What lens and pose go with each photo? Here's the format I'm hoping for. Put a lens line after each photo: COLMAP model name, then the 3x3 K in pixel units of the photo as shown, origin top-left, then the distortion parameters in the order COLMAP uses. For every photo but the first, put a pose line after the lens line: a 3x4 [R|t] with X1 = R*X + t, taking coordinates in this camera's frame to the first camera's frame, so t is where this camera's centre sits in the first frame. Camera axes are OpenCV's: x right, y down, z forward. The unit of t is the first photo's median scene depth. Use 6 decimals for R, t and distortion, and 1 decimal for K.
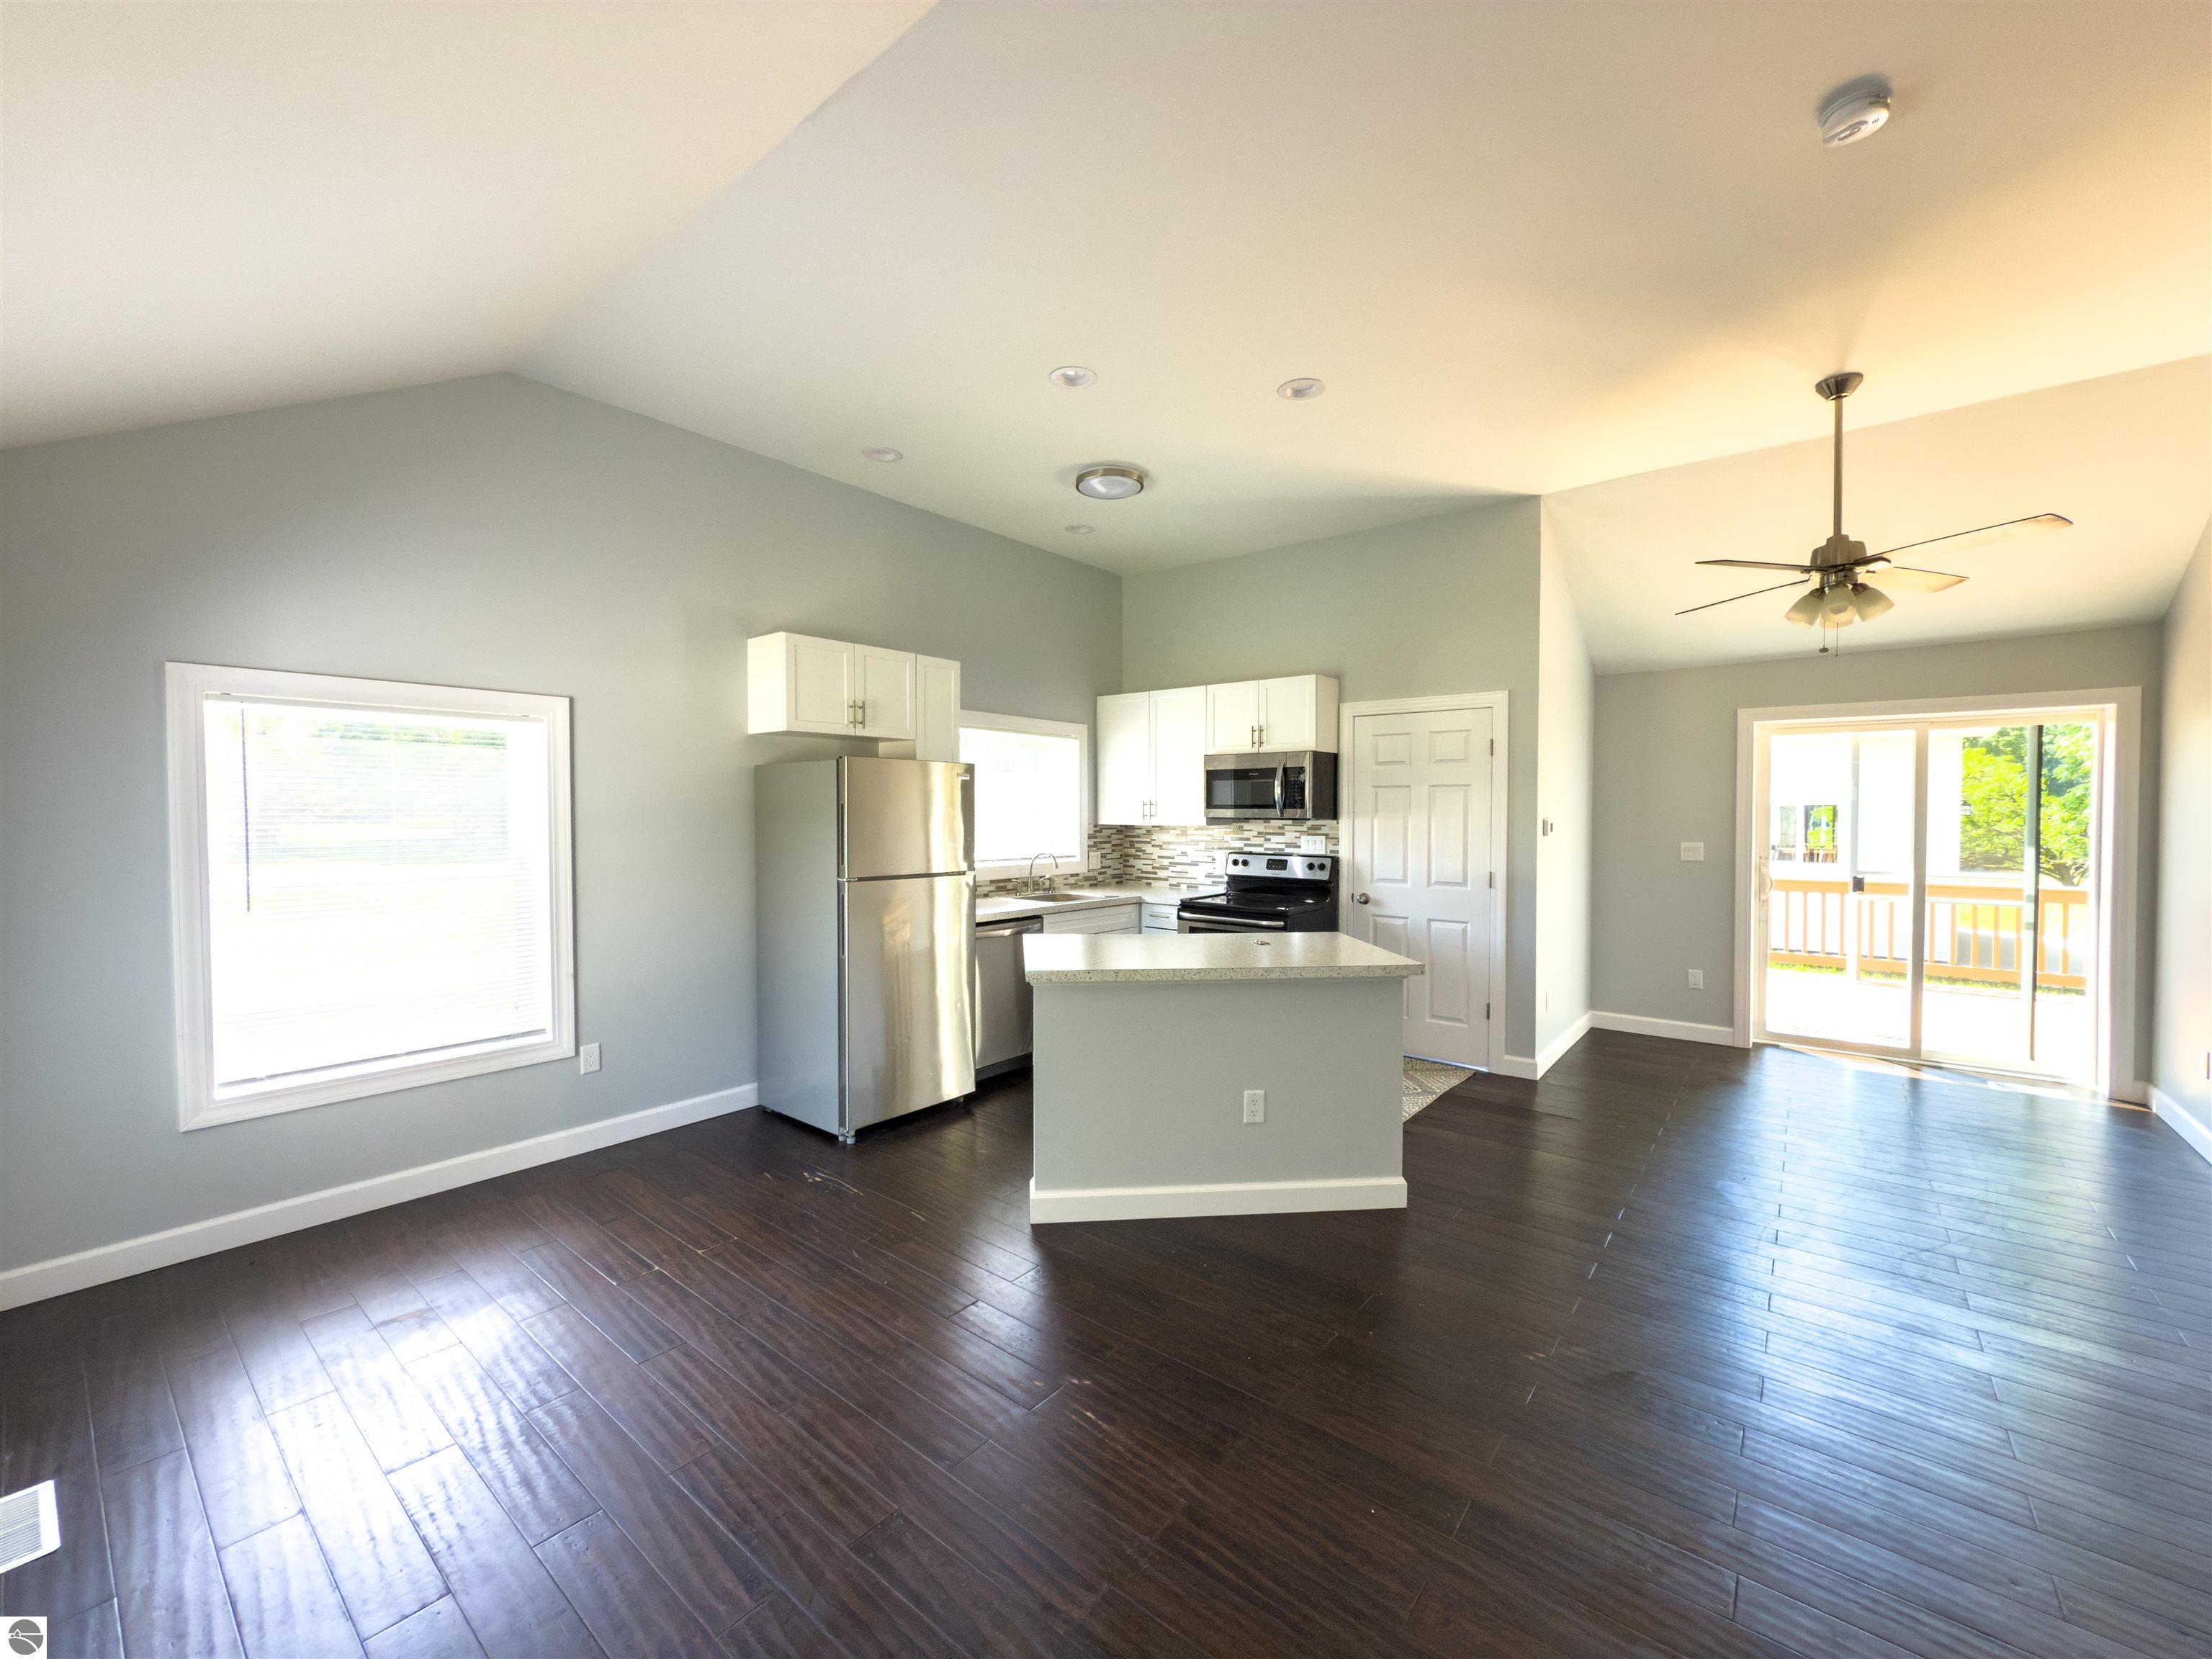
lens RADIAL K [[889.6, 0, 1106.0], [0, 889.6, 829.5], [0, 0, 1]] dist [0.000428, 0.000072]
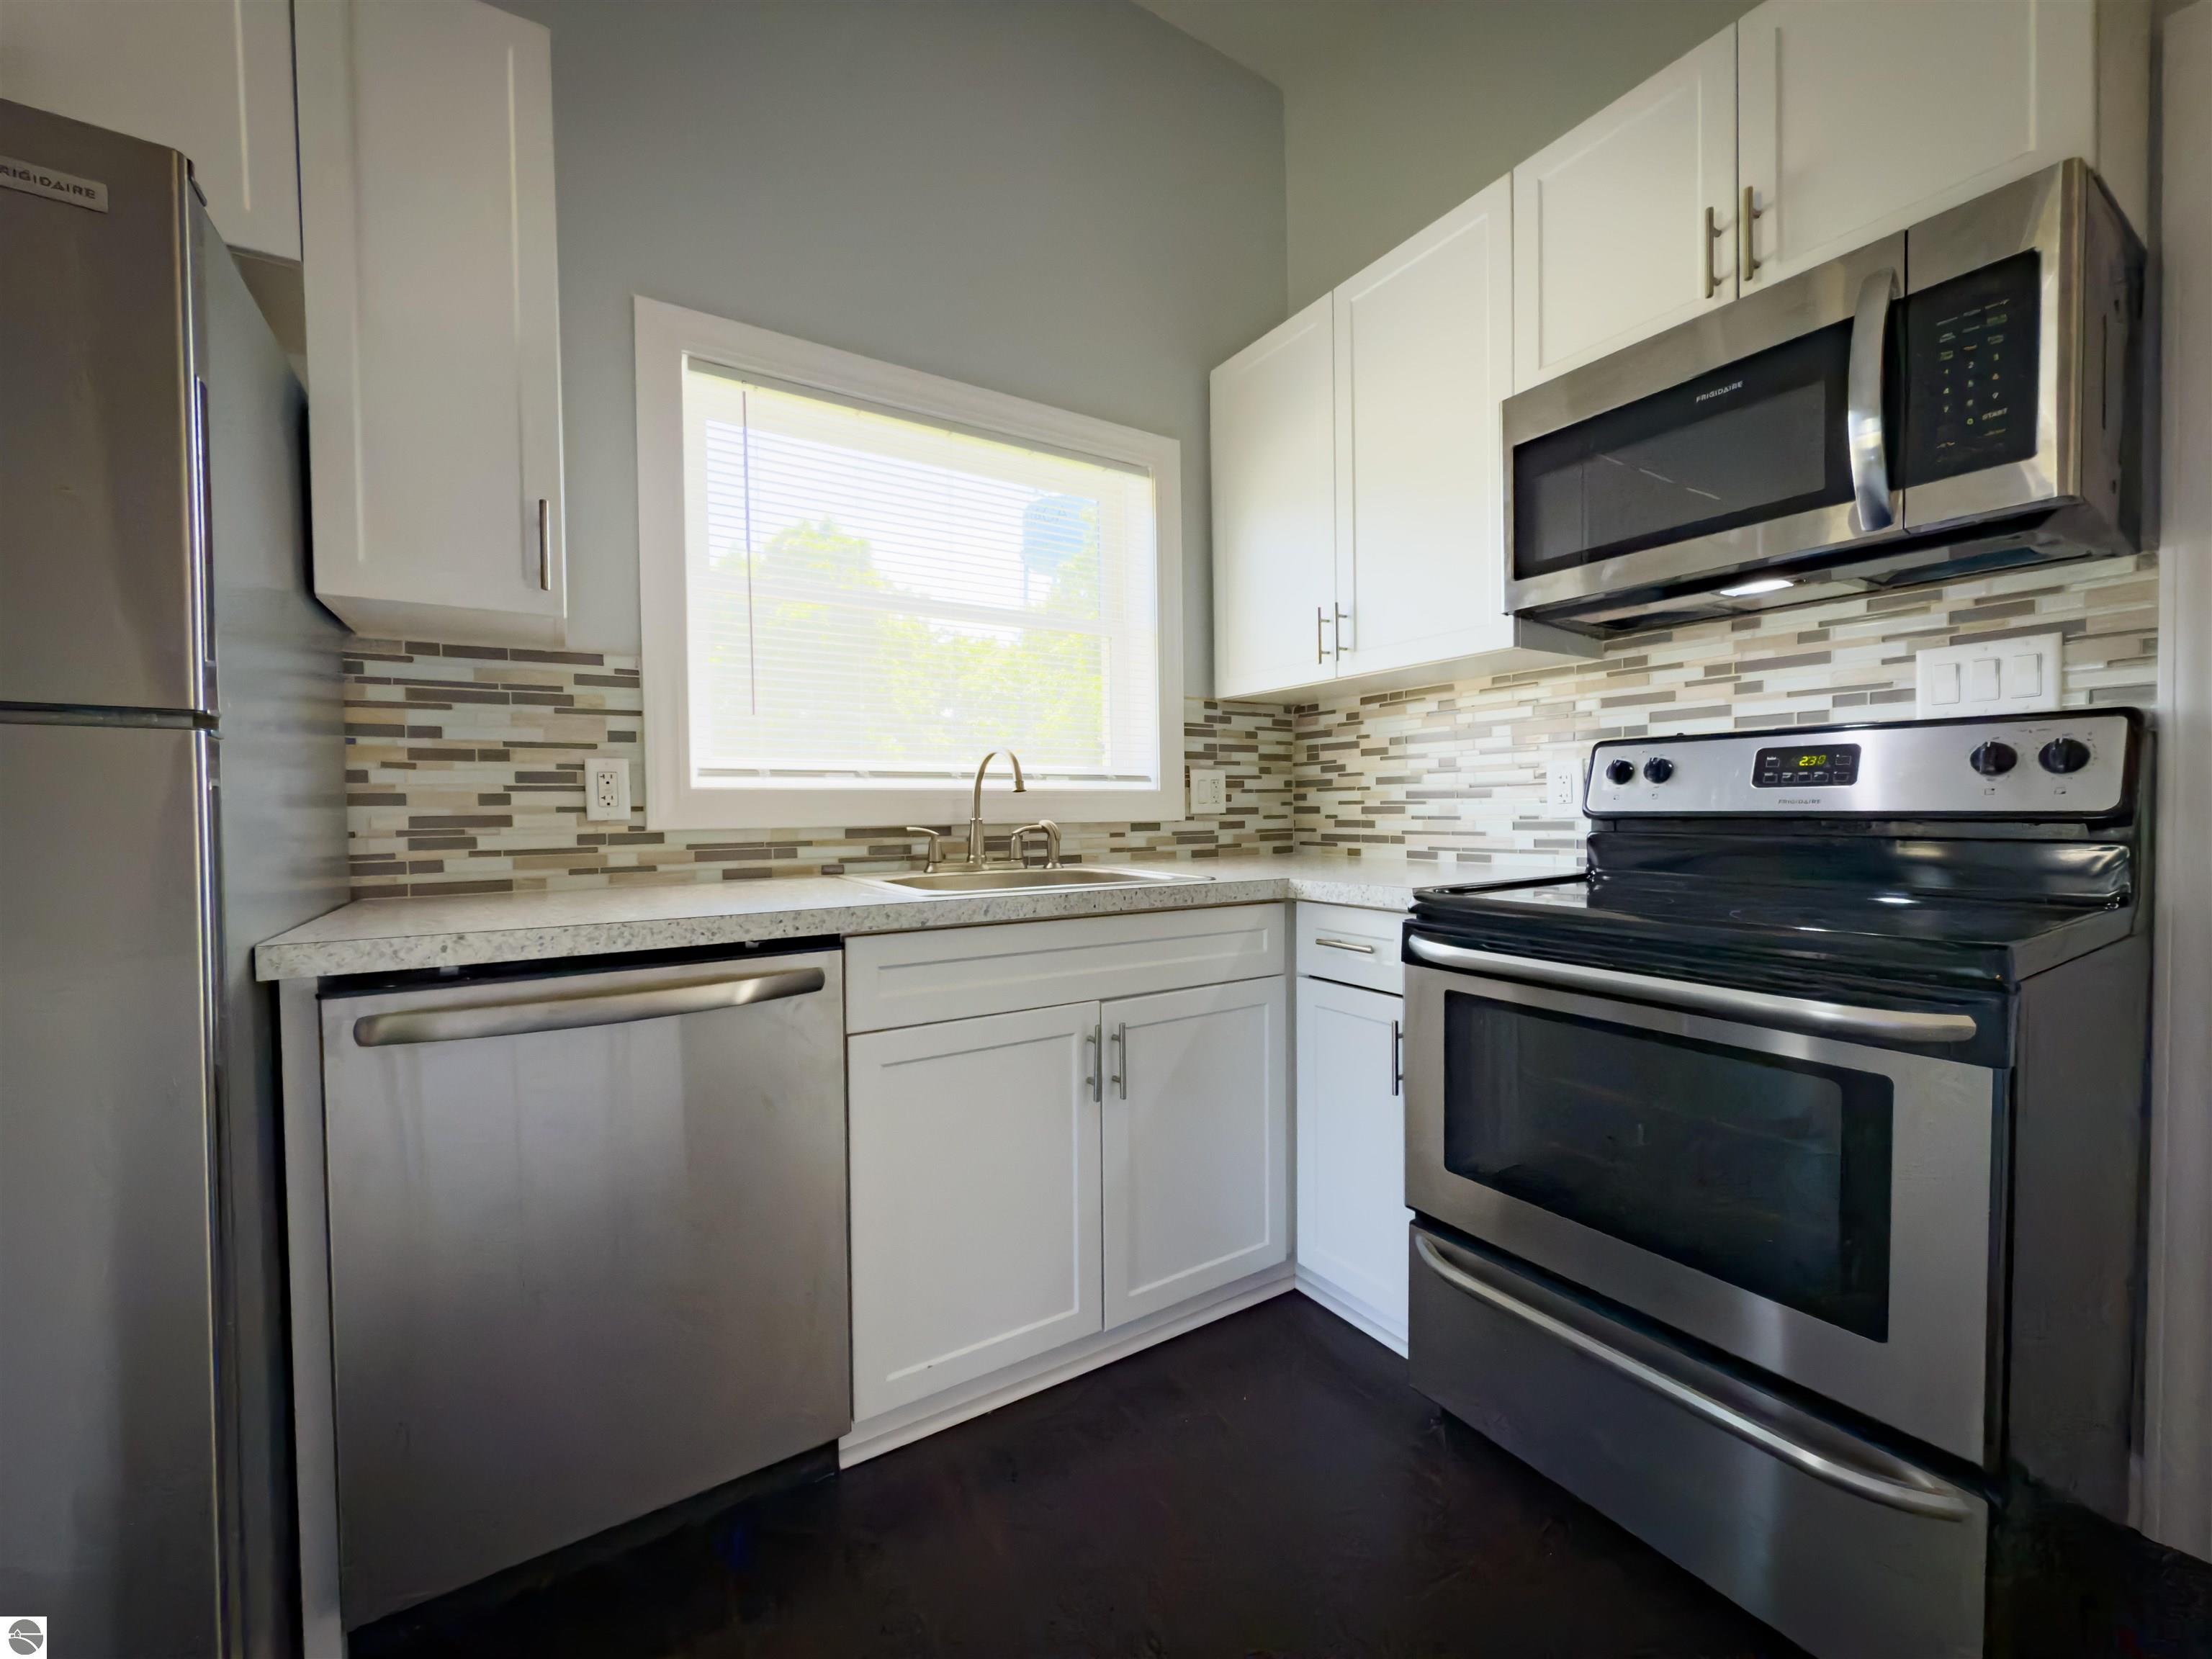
lens RADIAL K [[889.6, 0, 1106.0], [0, 889.6, 829.5], [0, 0, 1]] dist [0.000428, 0.000072]
pose [[0.947689, -0.008223, -0.319090, 0.076243], [0.009041, 0.999959, 0.001082, 0.054755], [0.319068, -0.003910, 0.947724, 0.660124]]
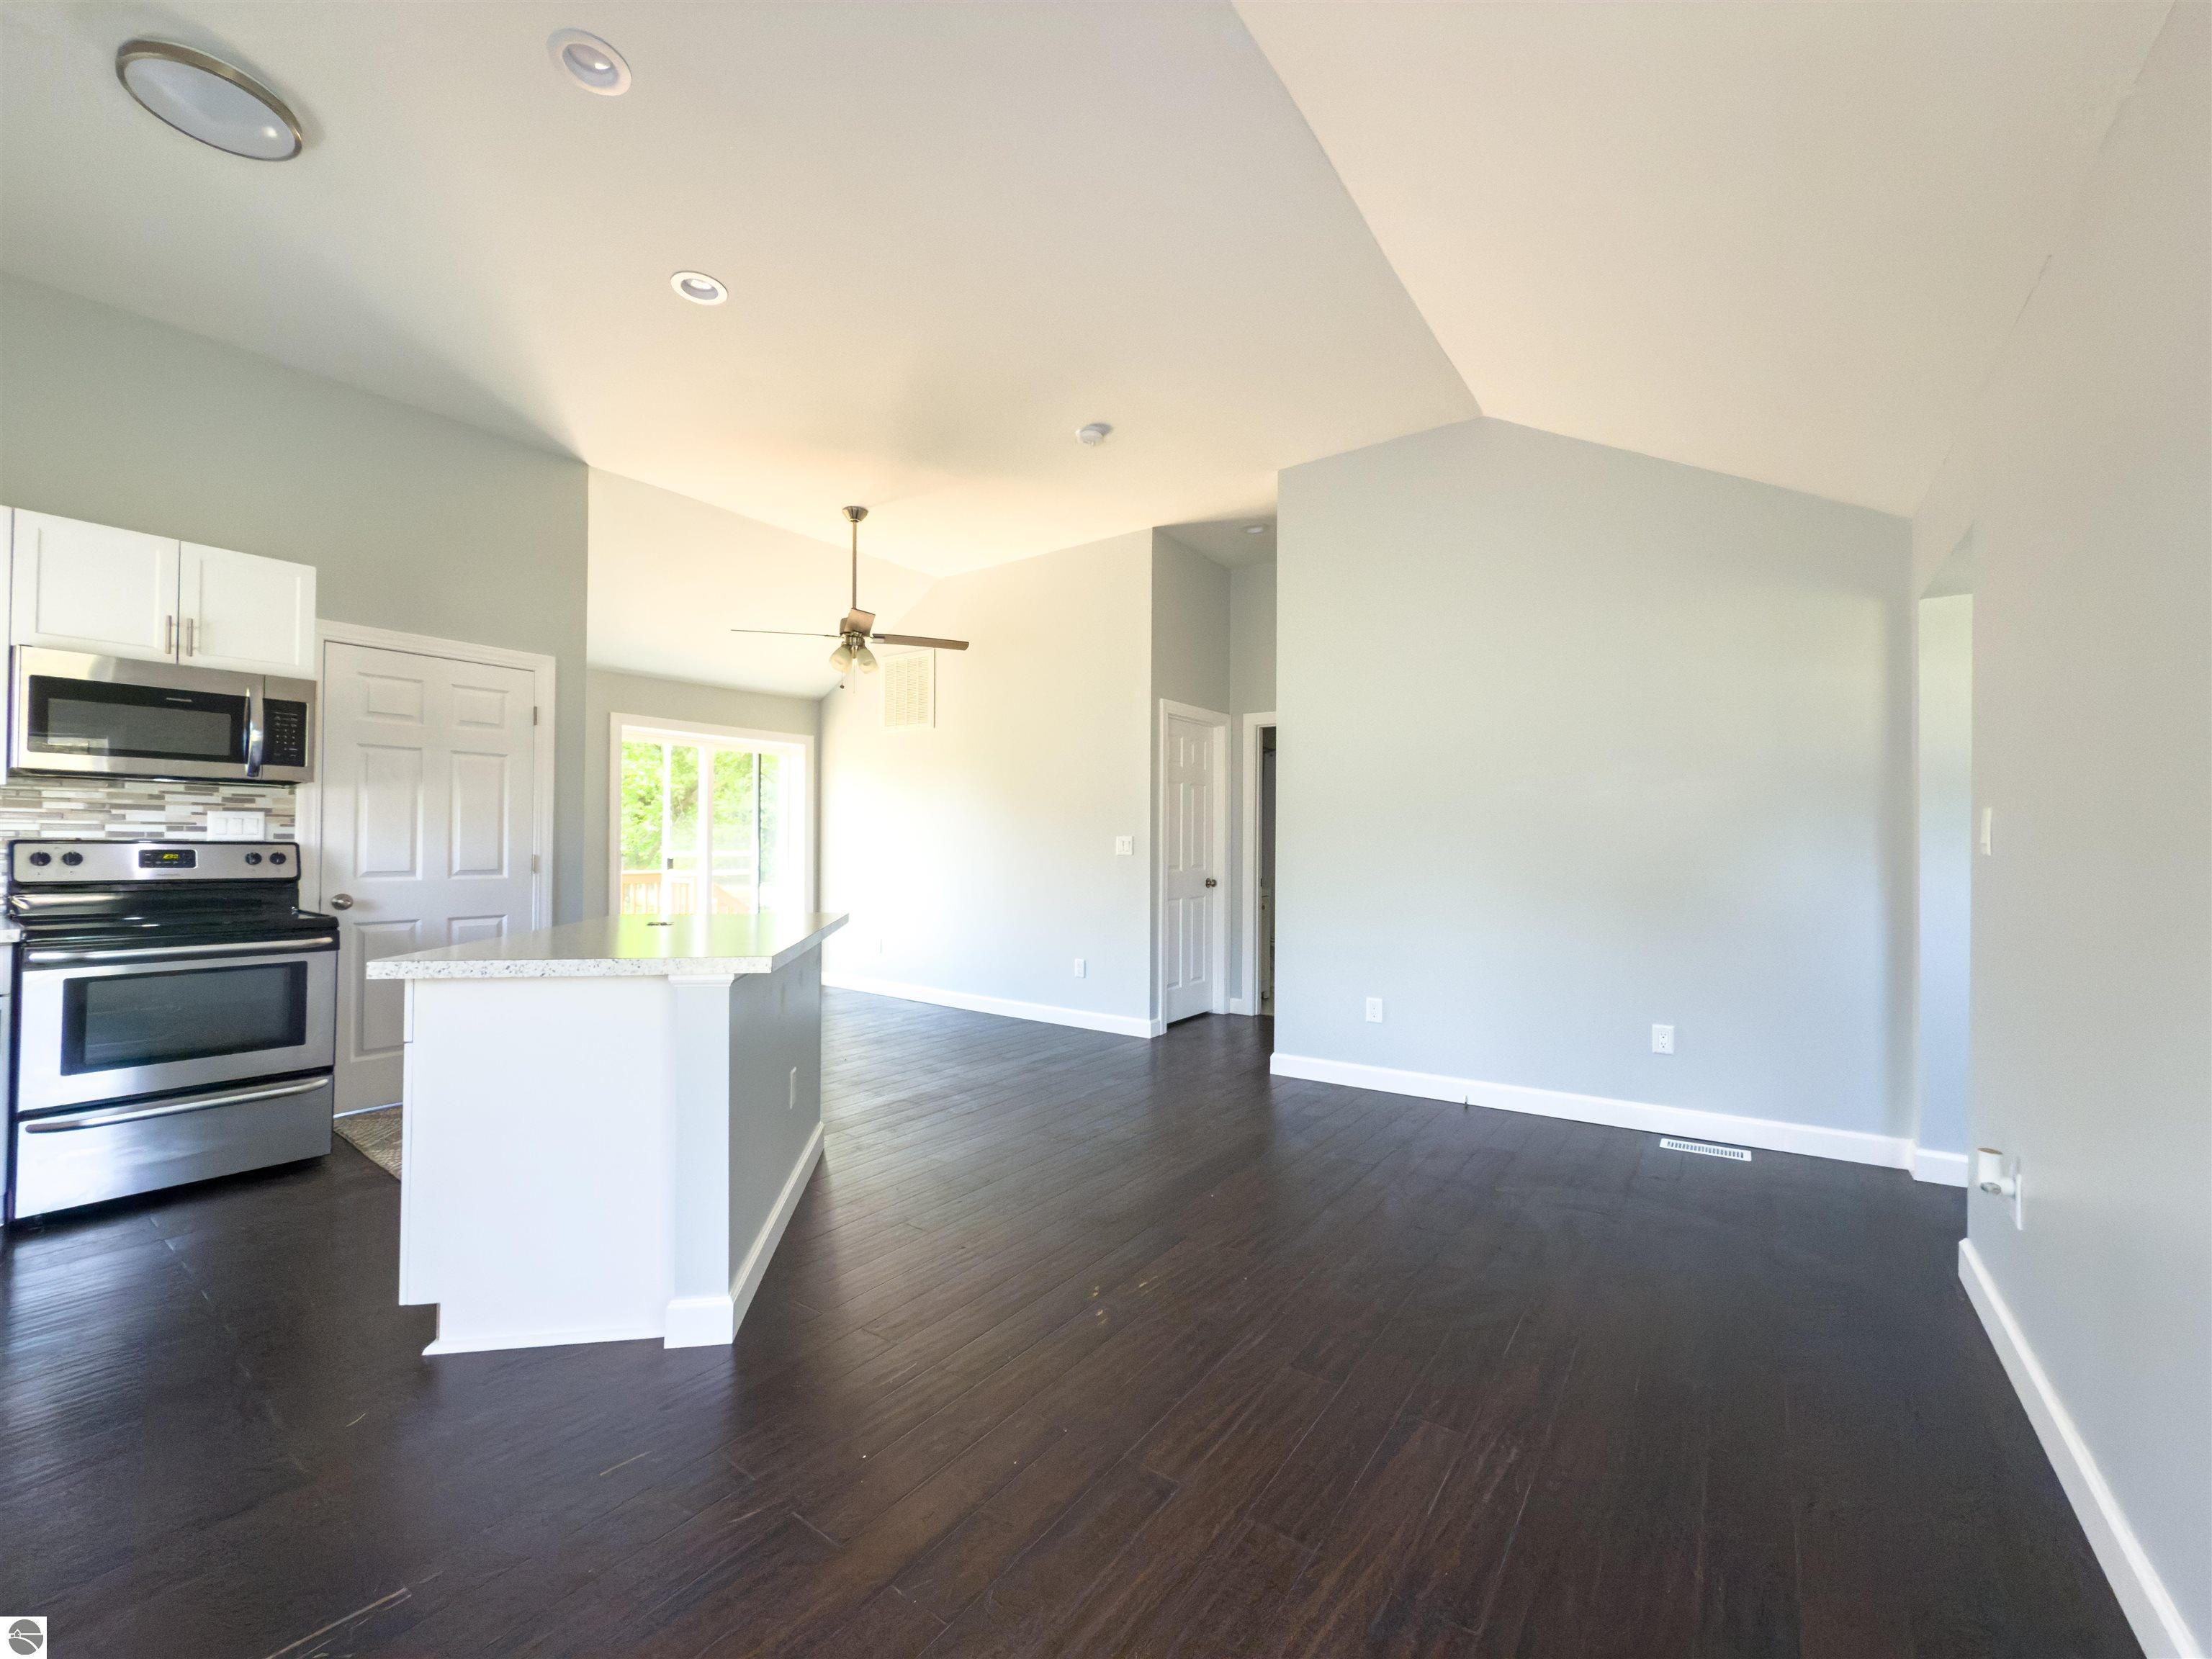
lens RADIAL K [[878.8, 0, 1103.5], [0, 878.8, 842.1], [0, 0, 1]] dist [0.000150, 0.000000]
pose [[-0.048894, 0.002030, 0.998802, -0.405307], [0.015148, 0.999884, -0.001290, 0.037510], [-0.998689, 0.015066, -0.048919, 0.399725]]
